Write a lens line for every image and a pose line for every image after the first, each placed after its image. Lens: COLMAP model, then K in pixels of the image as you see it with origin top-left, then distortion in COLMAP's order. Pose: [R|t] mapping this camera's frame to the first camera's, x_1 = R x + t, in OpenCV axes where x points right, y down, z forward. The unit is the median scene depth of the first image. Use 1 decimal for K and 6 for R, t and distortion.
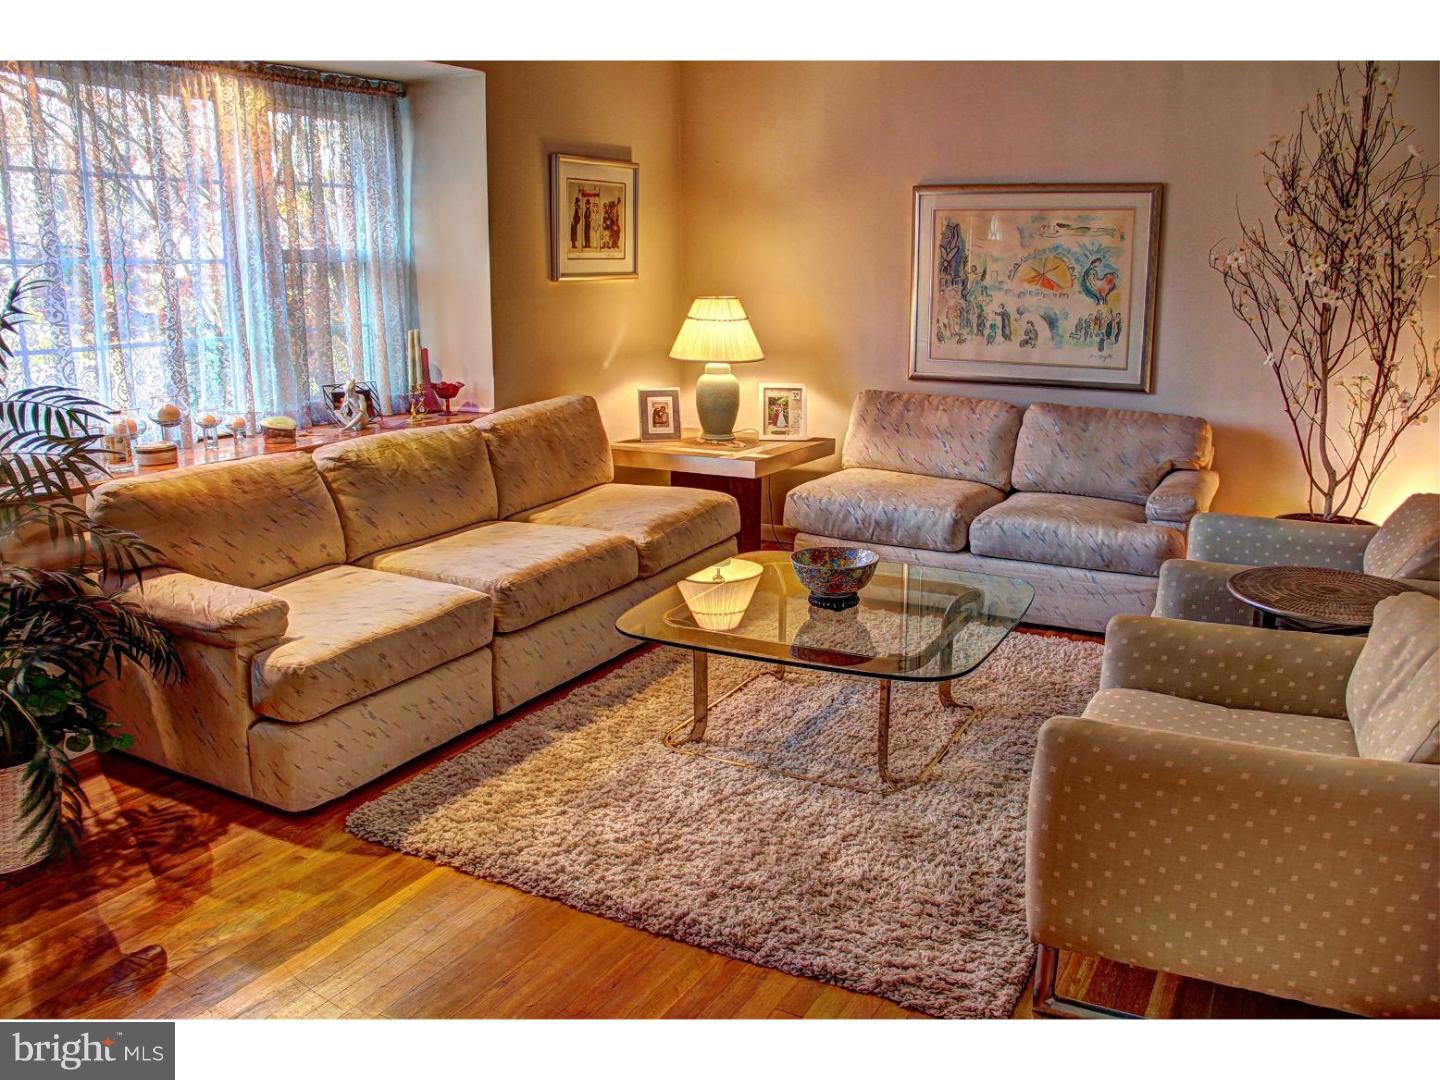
lens RADIAL K [[1195.6, 0, 722.1], [0, 1195.6, 534.3], [0, 0, 1]] dist [-0.176283, 0.133535]
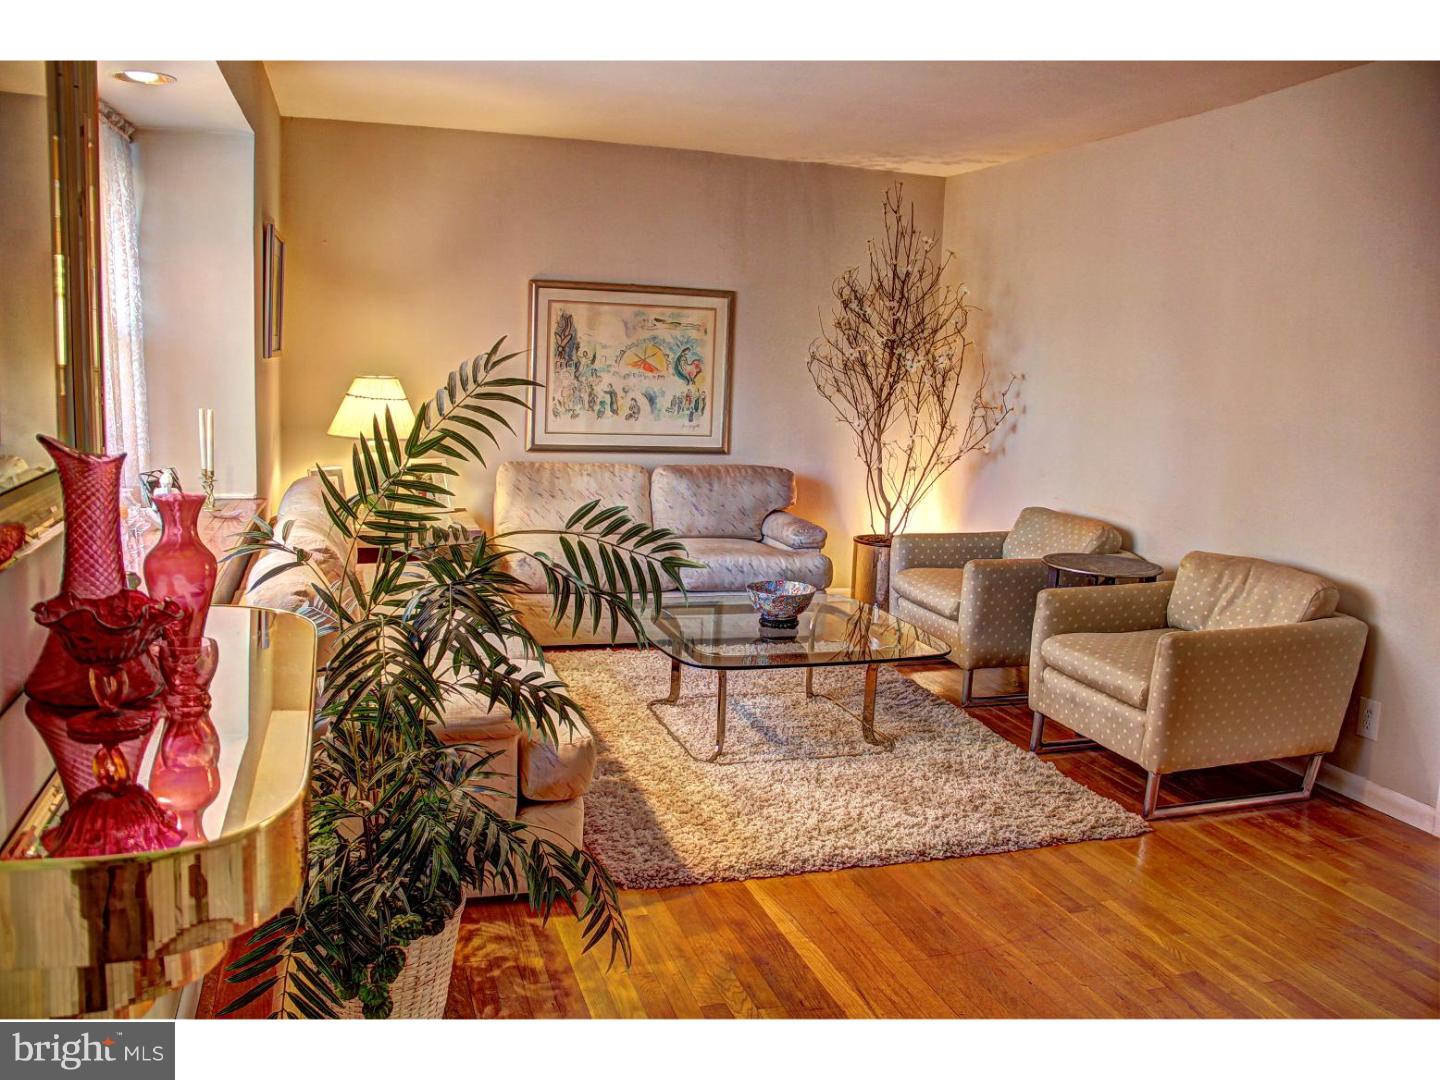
lens RADIAL K [[1195.6, 0, 725.5], [0, 1195.6, 542.4], [0, 0, 1]] dist [-0.176283, 0.133535]
pose [[0.688997, -0.080628, 0.720266, -0.571471], [0.119075, 0.992881, -0.002761, -0.021422], [-0.714916, 0.087668, 0.693693, 0.105900]]
